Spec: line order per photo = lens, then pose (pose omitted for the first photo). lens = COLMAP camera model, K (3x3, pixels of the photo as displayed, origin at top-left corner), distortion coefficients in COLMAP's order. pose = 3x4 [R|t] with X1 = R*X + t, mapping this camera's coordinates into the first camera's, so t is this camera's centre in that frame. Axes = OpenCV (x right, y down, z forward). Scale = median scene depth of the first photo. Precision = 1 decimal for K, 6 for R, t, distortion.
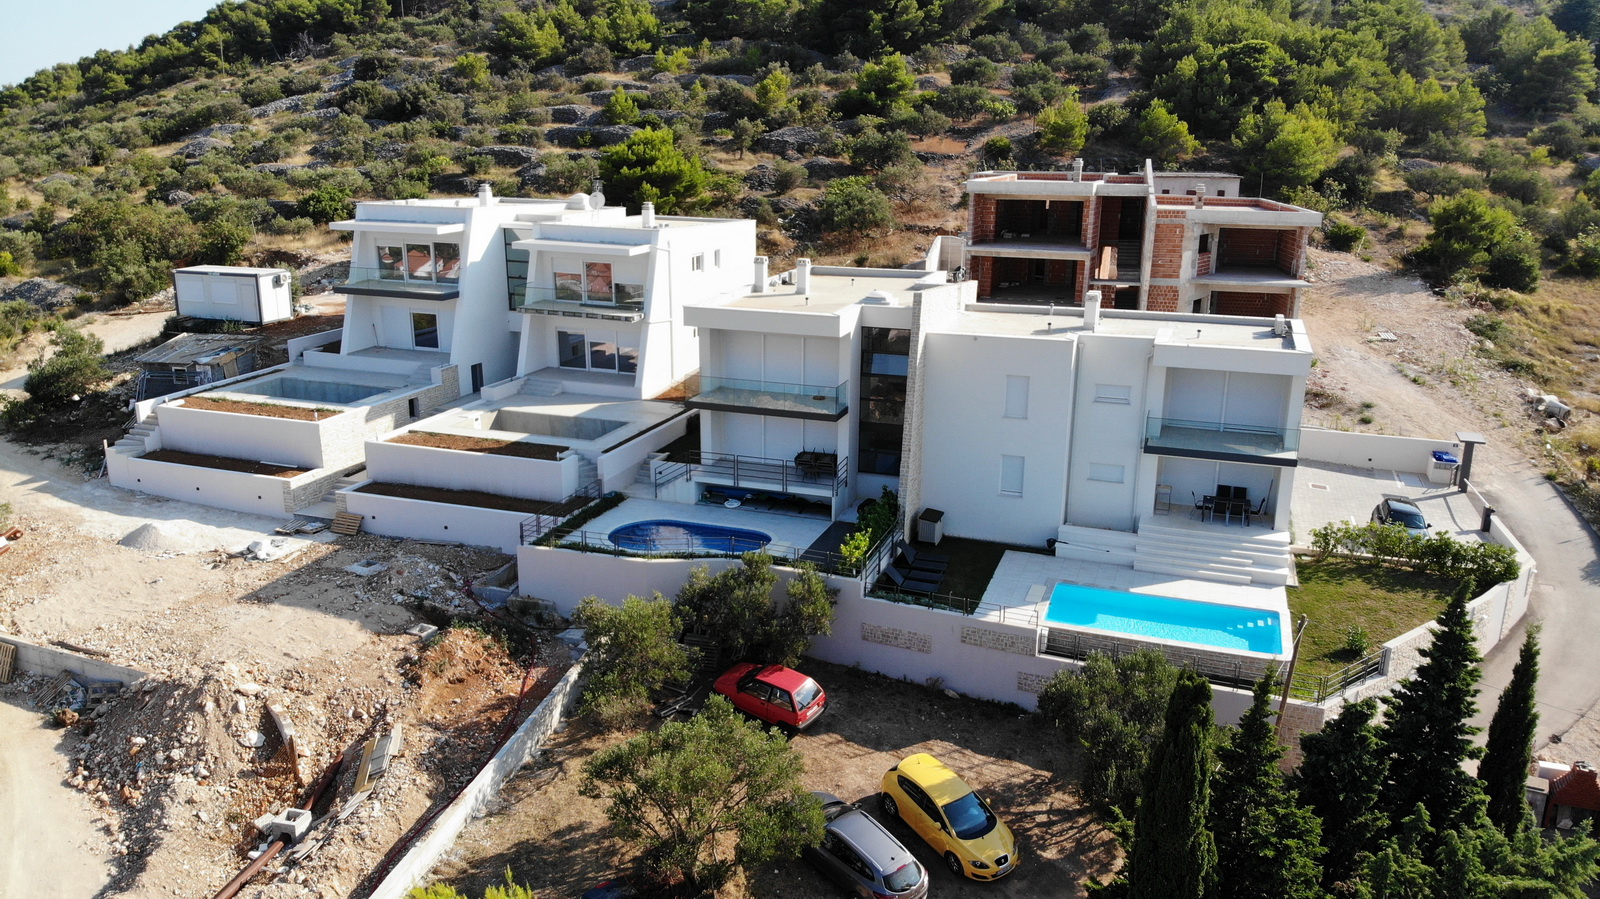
lens RADIAL K [[1160.7, 0, 809.4], [0, 1160.7, 462.0], [0, 0, 1]] dist [0.067788, -0.181915]
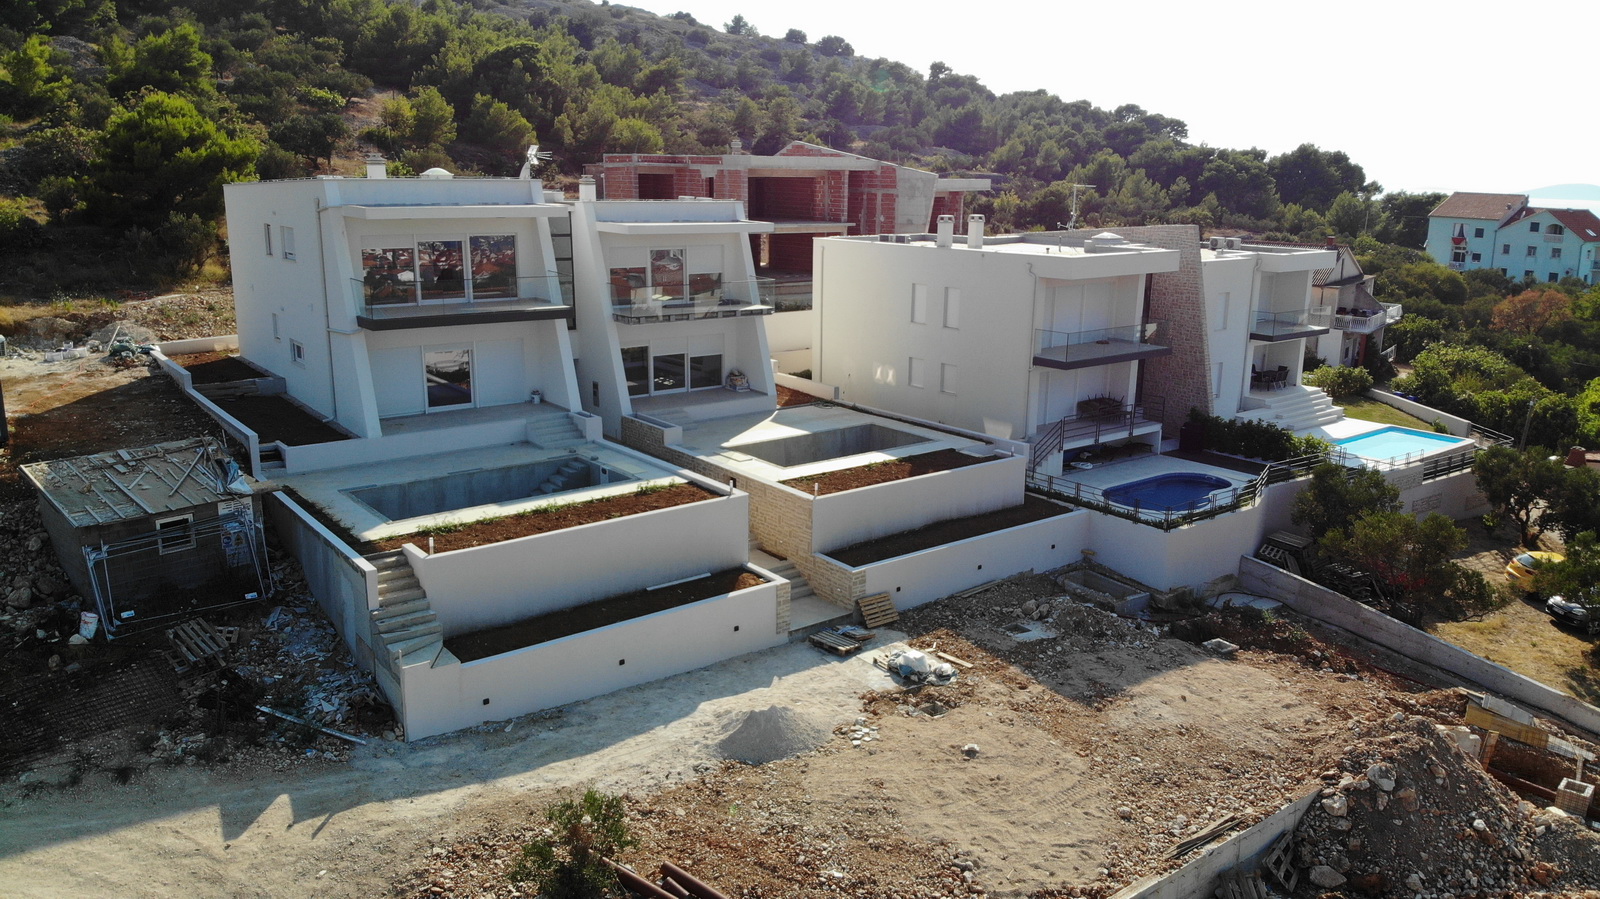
lens RADIAL K [[1160.7, 0, 802.2], [0, 1160.7, 454.7], [0, 0, 1]] dist [0.067788, -0.181915]
pose [[0.543256, -0.203664, 0.814490, -0.959127], [0.232414, 0.968699, 0.087207, -0.107251], [-0.806757, 0.141923, 0.573586, 0.629079]]
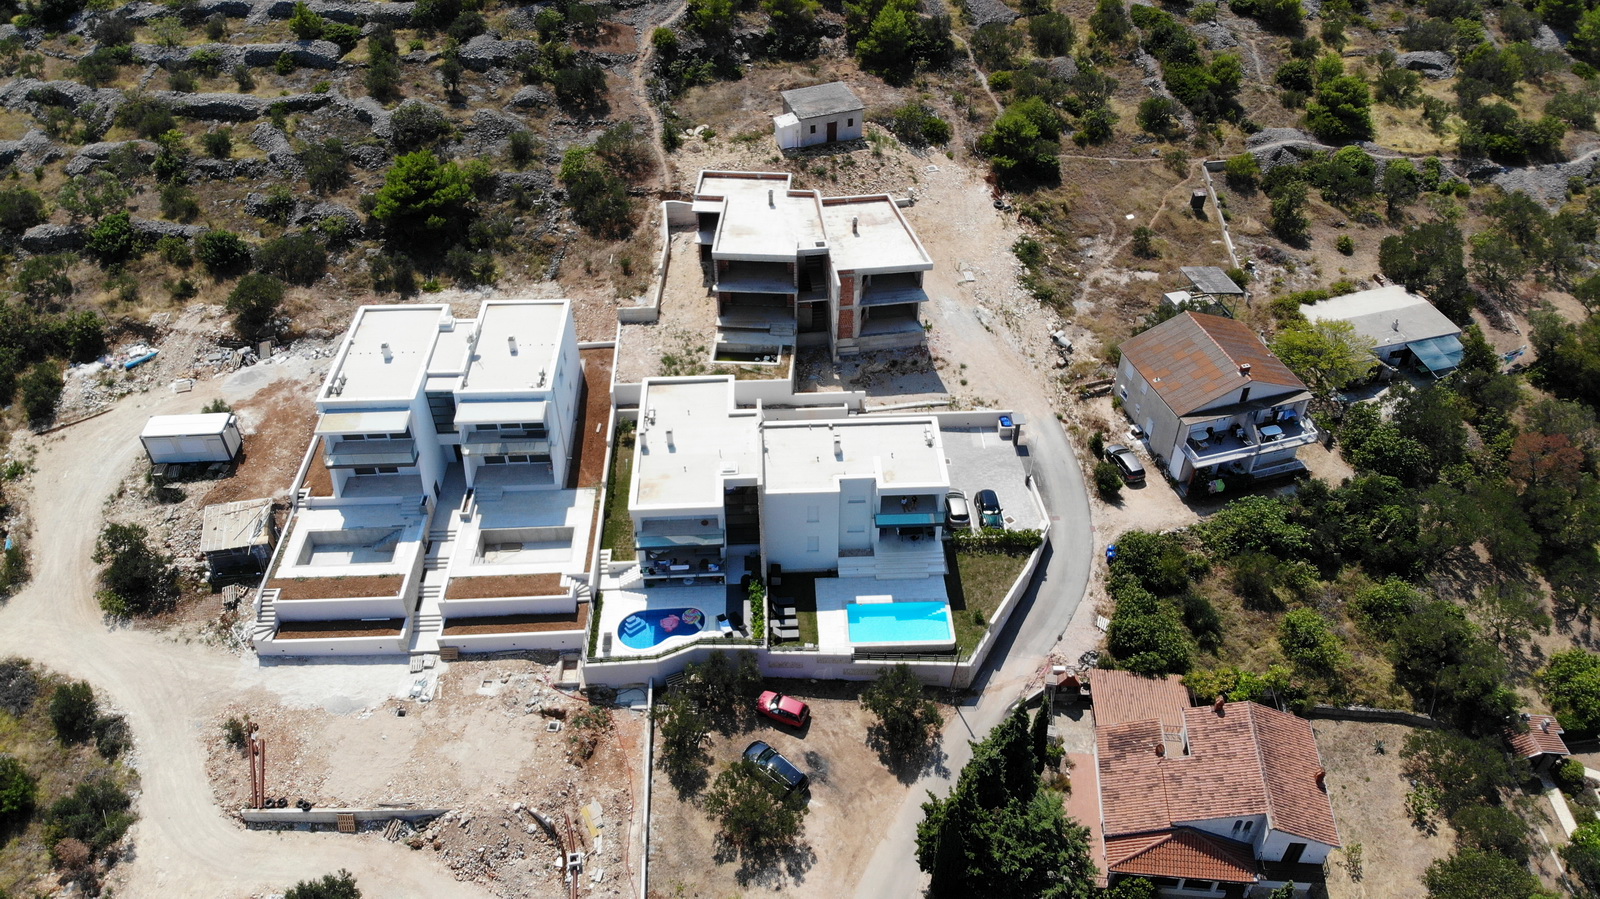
lens RADIAL K [[1160.7, 0, 798.8], [0, 1160.7, 442.8], [0, 0, 1]] dist [0.067788, -0.181915]
pose [[0.933330, -0.246517, 0.261007, -0.284661], [0.115485, 0.894505, 0.431884, -0.909650], [-0.339939, -0.372948, 0.863337, -0.549319]]
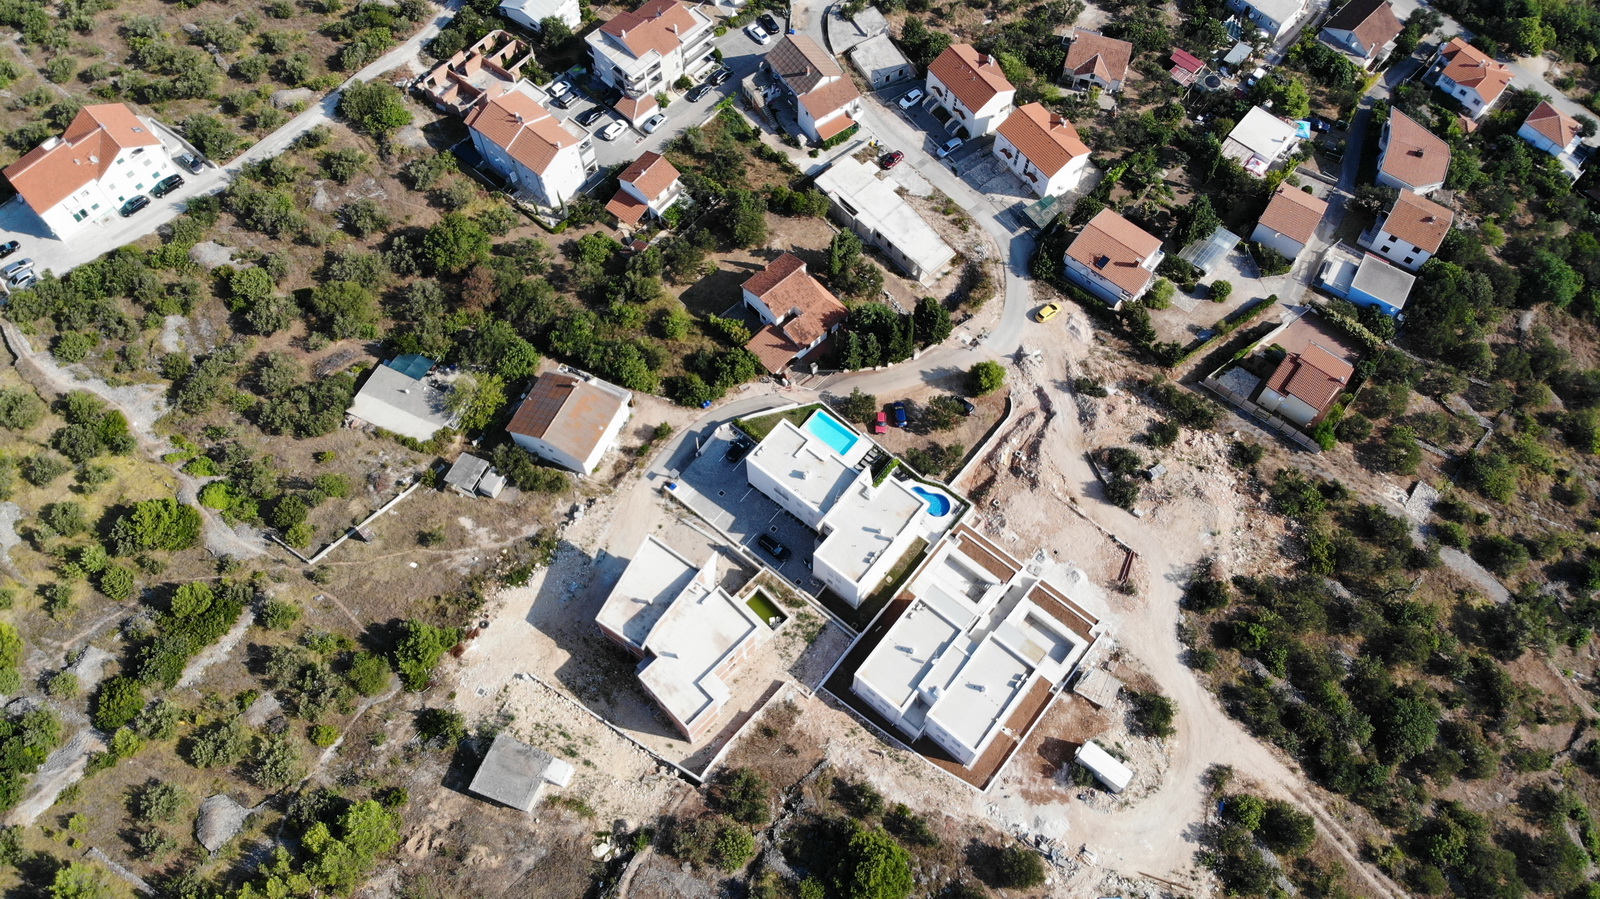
lens RADIAL K [[1160.7, 0, 797.3], [0, 1160.7, 450.6], [0, 0, 1]] dist [0.067788, -0.181915]
pose [[-0.936269, -0.322130, 0.140114, -0.157908], [0.084272, 0.181249, 0.979820, -3.262213], [-0.341025, 0.929183, -0.142551, 1.385680]]
